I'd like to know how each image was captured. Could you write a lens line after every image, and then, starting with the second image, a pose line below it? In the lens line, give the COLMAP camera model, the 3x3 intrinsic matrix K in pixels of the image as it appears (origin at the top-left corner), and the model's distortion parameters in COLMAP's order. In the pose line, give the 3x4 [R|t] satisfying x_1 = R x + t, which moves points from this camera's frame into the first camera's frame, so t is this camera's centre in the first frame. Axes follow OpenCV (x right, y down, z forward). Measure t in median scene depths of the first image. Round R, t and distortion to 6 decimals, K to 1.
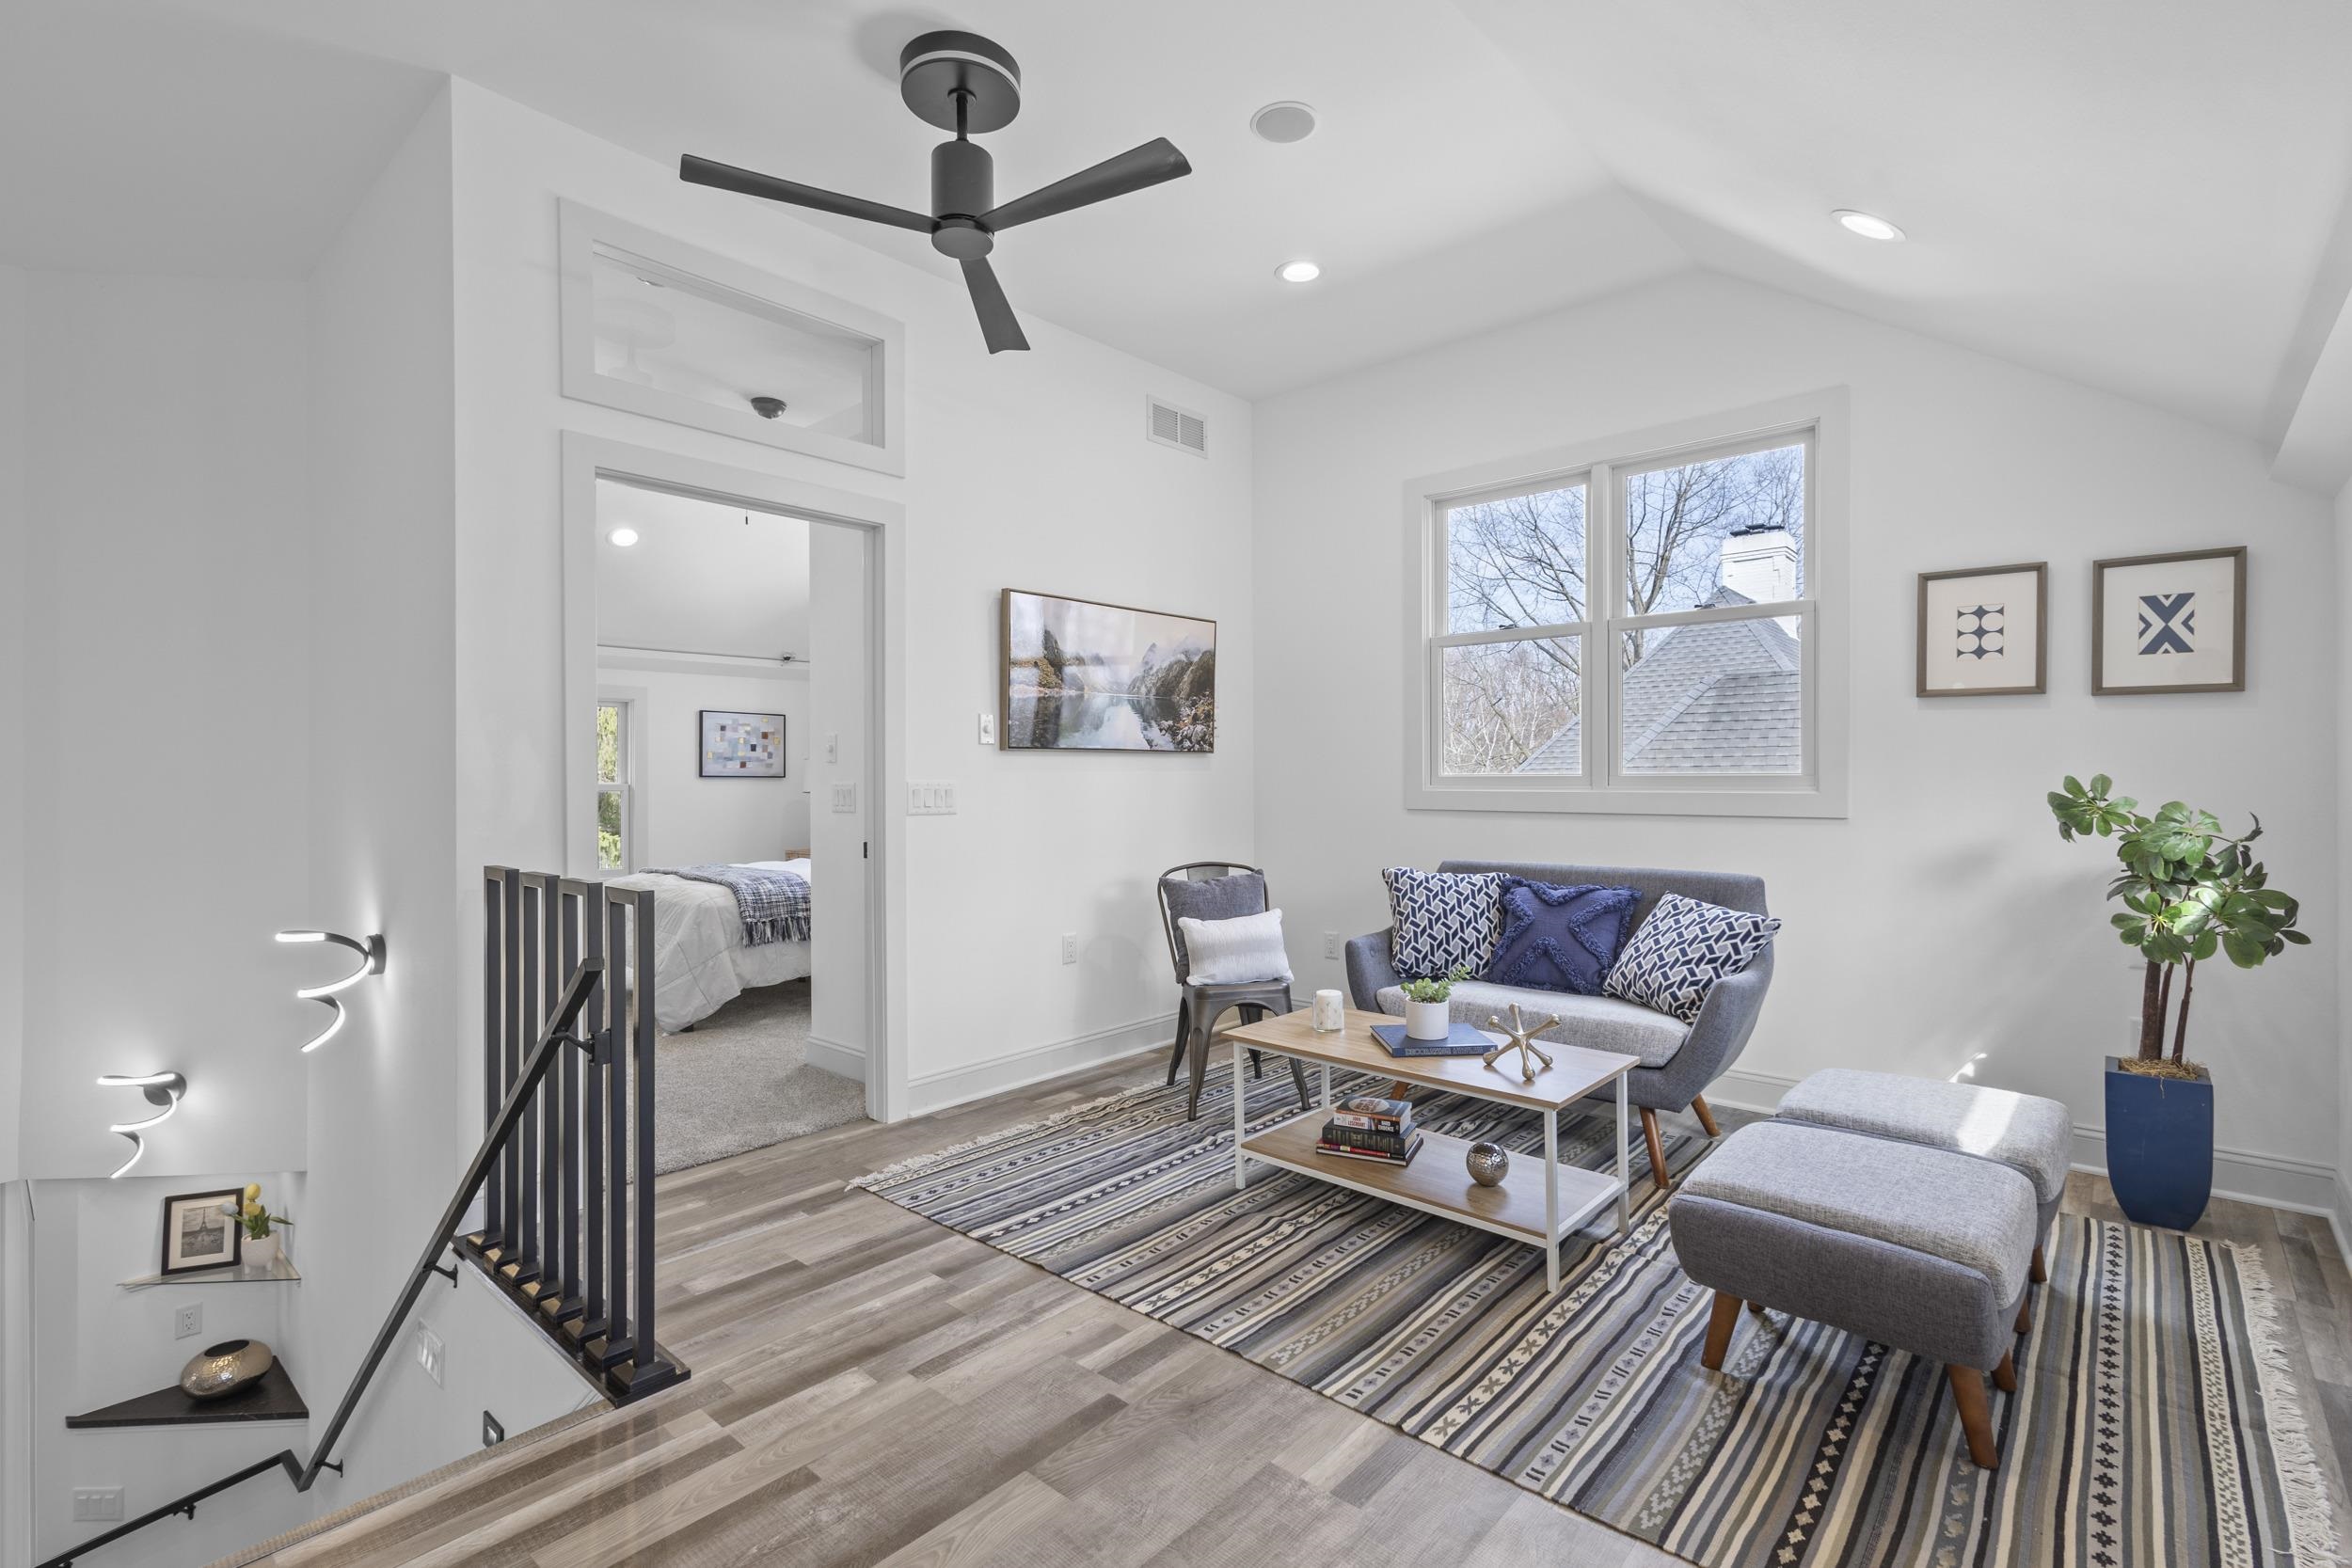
lens RADIAL K [[1061.5, 0, 1170.7], [0, 1061.5, 776.9], [0, 0, 1]] dist [0.002263, -0.000803]
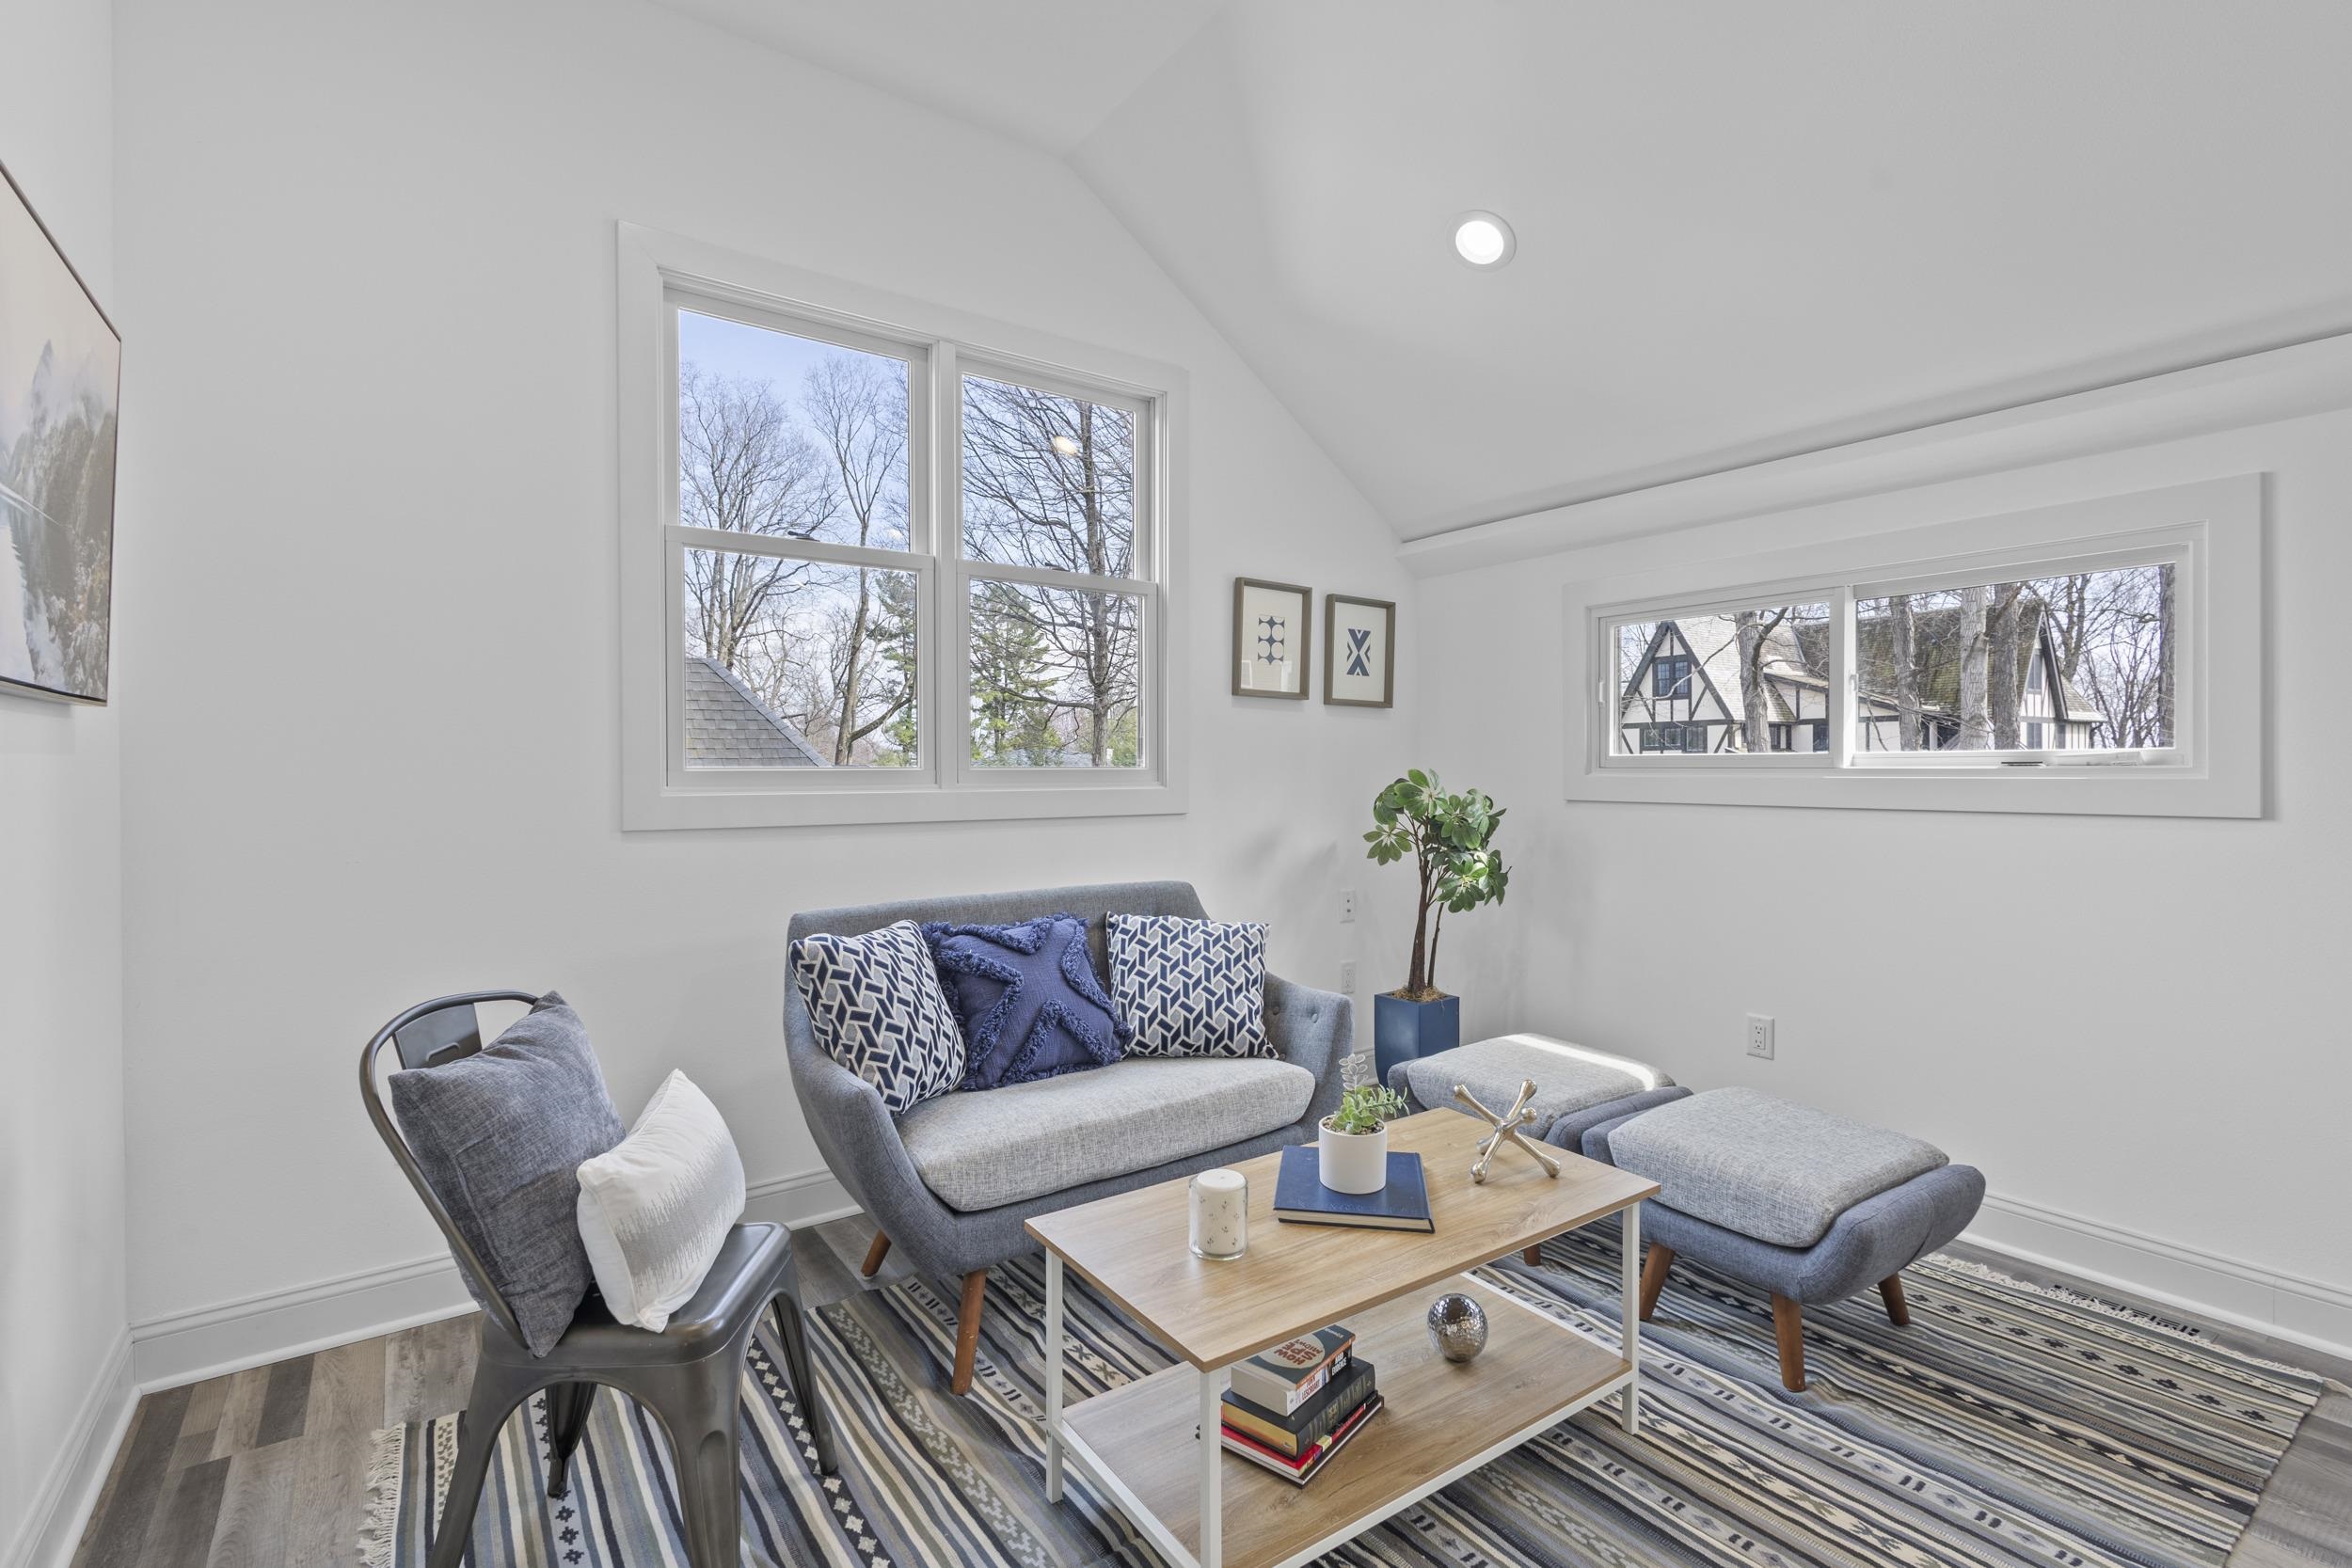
lens RADIAL K [[1061.5, 0, 1173.2], [0, 1061.5, 781.8], [0, 0, 1]] dist [0.002263, -0.000803]
pose [[0.216122, -0.008877, 0.976326, -0.373255], [0.003687, 0.999959, 0.008276, 0.002340], [-0.976359, 0.001811, 0.216146, 0.923111]]
